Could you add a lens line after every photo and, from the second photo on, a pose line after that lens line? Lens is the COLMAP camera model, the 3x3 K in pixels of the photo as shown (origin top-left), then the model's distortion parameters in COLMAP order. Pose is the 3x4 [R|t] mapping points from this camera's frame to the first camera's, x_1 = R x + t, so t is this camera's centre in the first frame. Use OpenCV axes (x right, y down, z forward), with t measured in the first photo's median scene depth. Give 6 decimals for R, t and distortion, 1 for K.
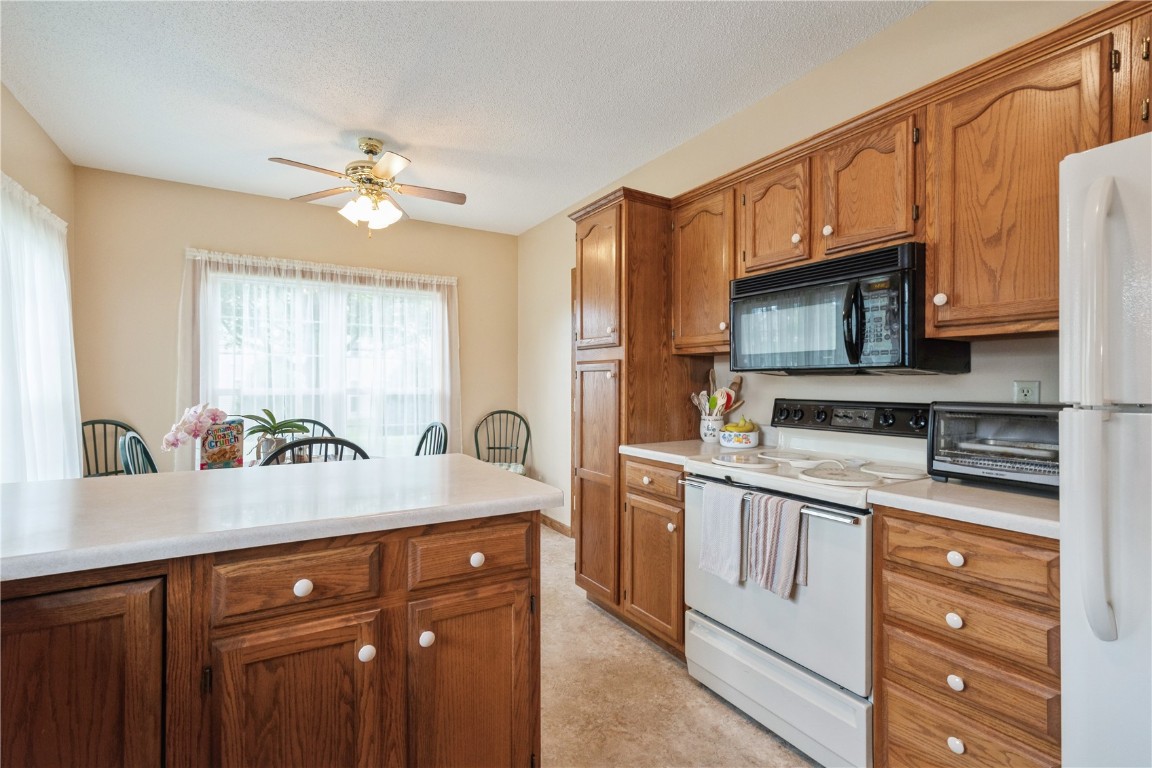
lens RADIAL K [[532.7, 0, 582.5], [0, 532.7, 385.1], [0, 0, 1]] dist [-0.005751, 0.006530]
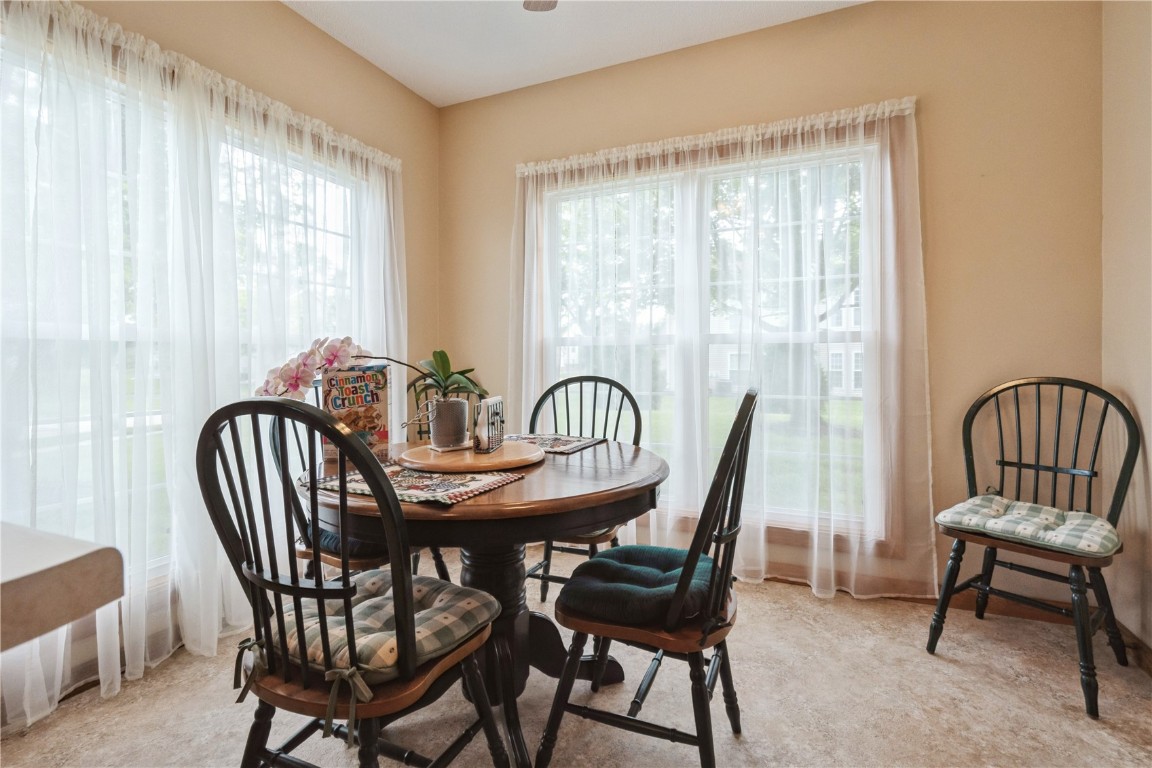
lens RADIAL K [[532.7, 0, 564.9], [0, 532.7, 365.7], [0, 0, 1]] dist [-0.005751, 0.006530]
pose [[0.565756, 0.006001, -0.824551, -0.029783], [0.002053, 0.999960, 0.008686, 0.054013], [0.824570, -0.006607, 0.565721, 0.735808]]
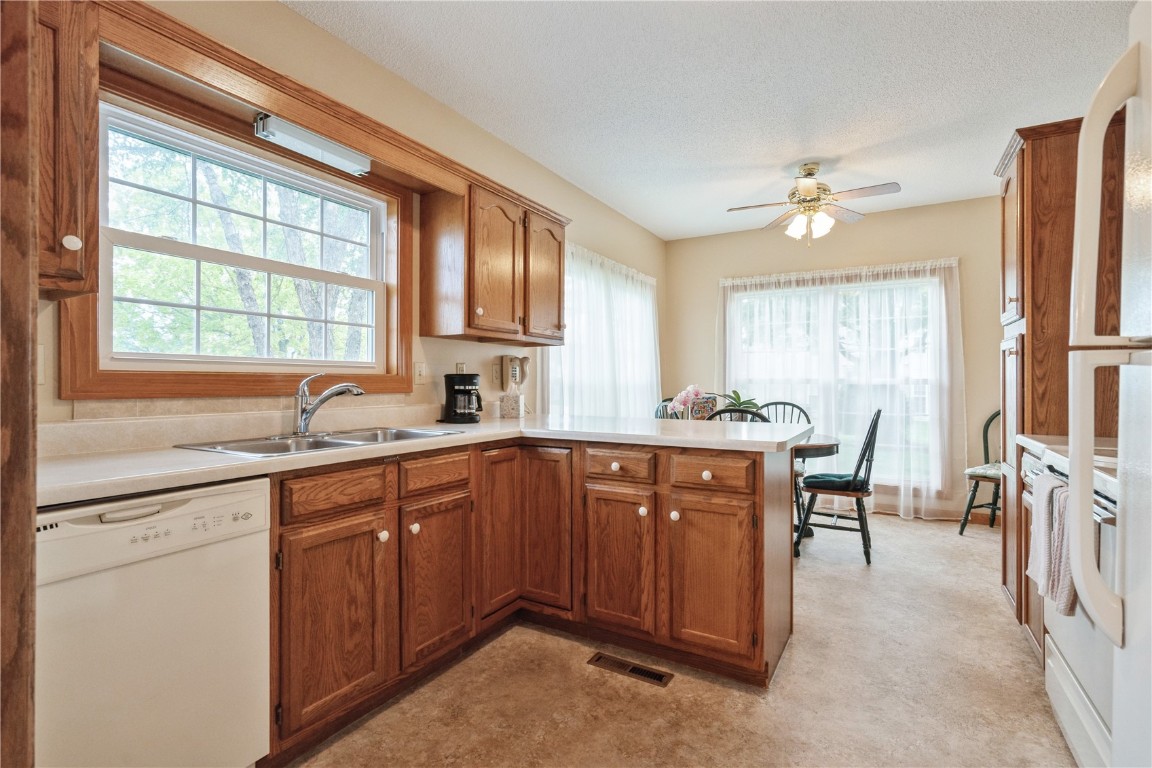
lens RADIAL K [[532.7, 0, 575.6], [0, 532.7, 387.3], [0, 0, 1]] dist [-0.005751, 0.006530]
pose [[0.480596, 0.005263, -0.876927, 0.391740], [-0.002026, 0.999986, 0.004891, 0.029334], [0.876940, -0.000574, 0.480600, -0.022139]]
